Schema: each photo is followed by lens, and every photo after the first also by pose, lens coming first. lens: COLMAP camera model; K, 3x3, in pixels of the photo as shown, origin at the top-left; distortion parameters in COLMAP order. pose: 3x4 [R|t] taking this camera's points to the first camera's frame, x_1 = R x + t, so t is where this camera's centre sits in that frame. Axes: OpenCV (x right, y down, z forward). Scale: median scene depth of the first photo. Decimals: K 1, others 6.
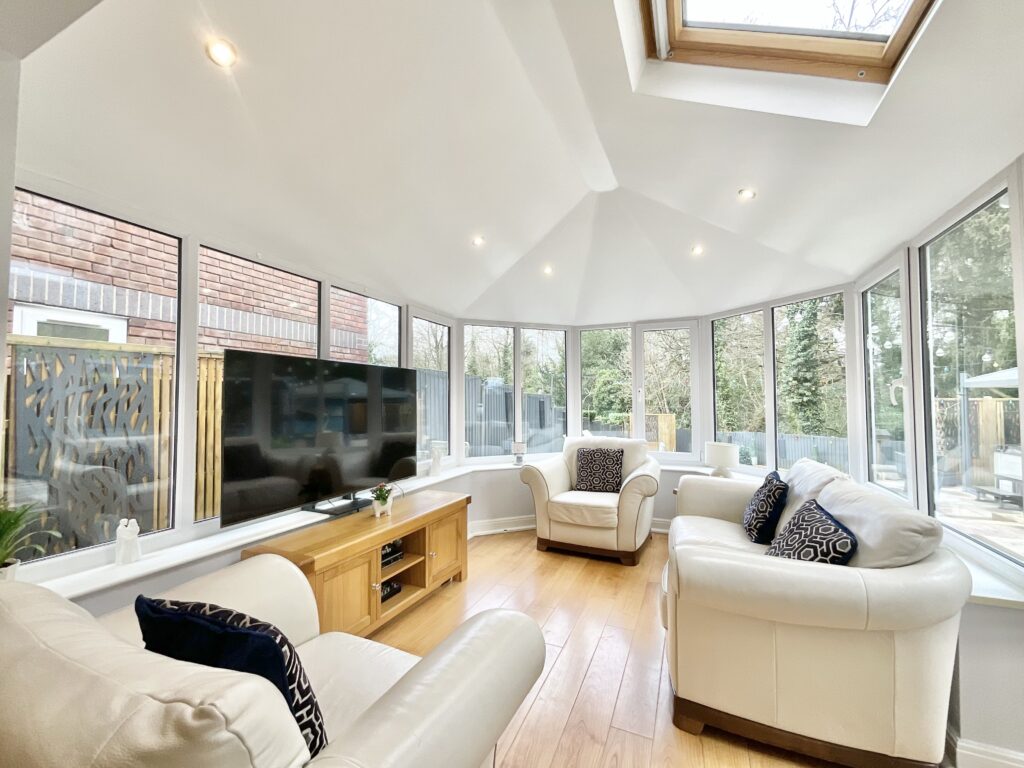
lens RADIAL K [[416.1, 0, 511.4], [0, 416.1, 385.5], [0, 0, 1]] dist [-0.021326, 0.016252]
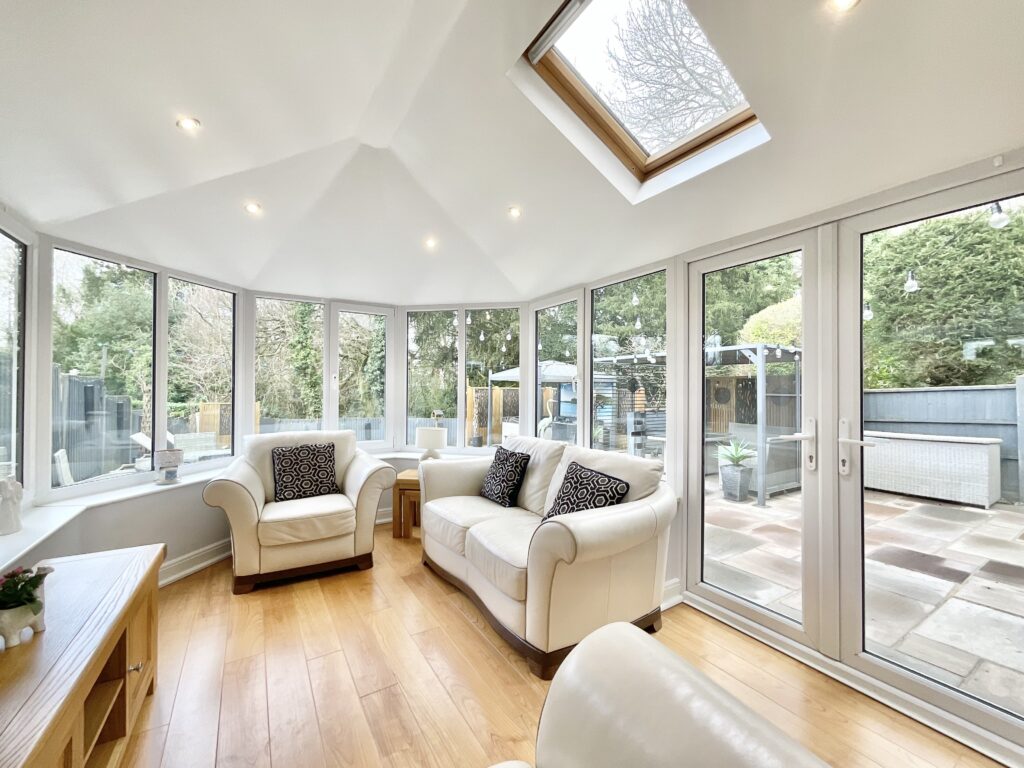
lens RADIAL K [[416.1, 0, 511.4], [0, 416.1, 385.5], [0, 0, 1]] dist [-0.021326, 0.016252]
pose [[0.560630, 0.010793, 0.827996, -0.262083], [-0.036609, 0.999260, 0.011762, 0.008201], [-0.827257, -0.036906, 0.560611, 0.213362]]
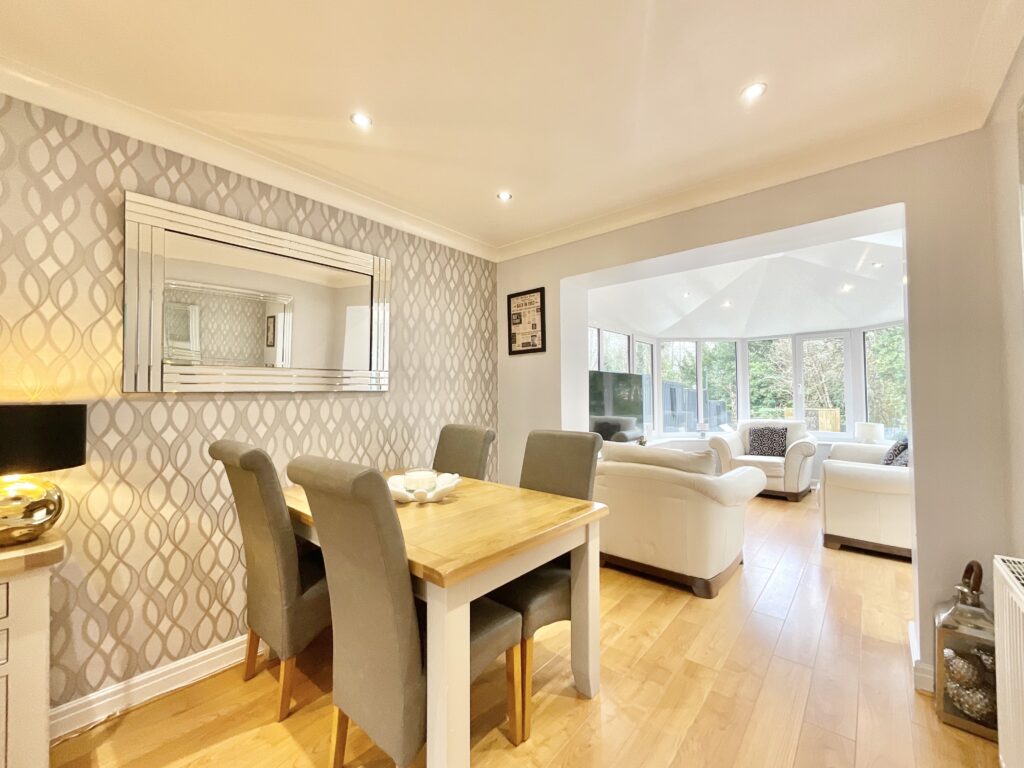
lens RADIAL K [[416.1, 0, 511.4], [0, 416.1, 385.5], [0, 0, 1]] dist [-0.021326, 0.016252]
pose [[0.954927, -0.012018, -0.296596, -0.222142], [0.014997, 0.999857, 0.007771, -0.015516], [0.296460, -0.011868, 0.954971, -0.665454]]
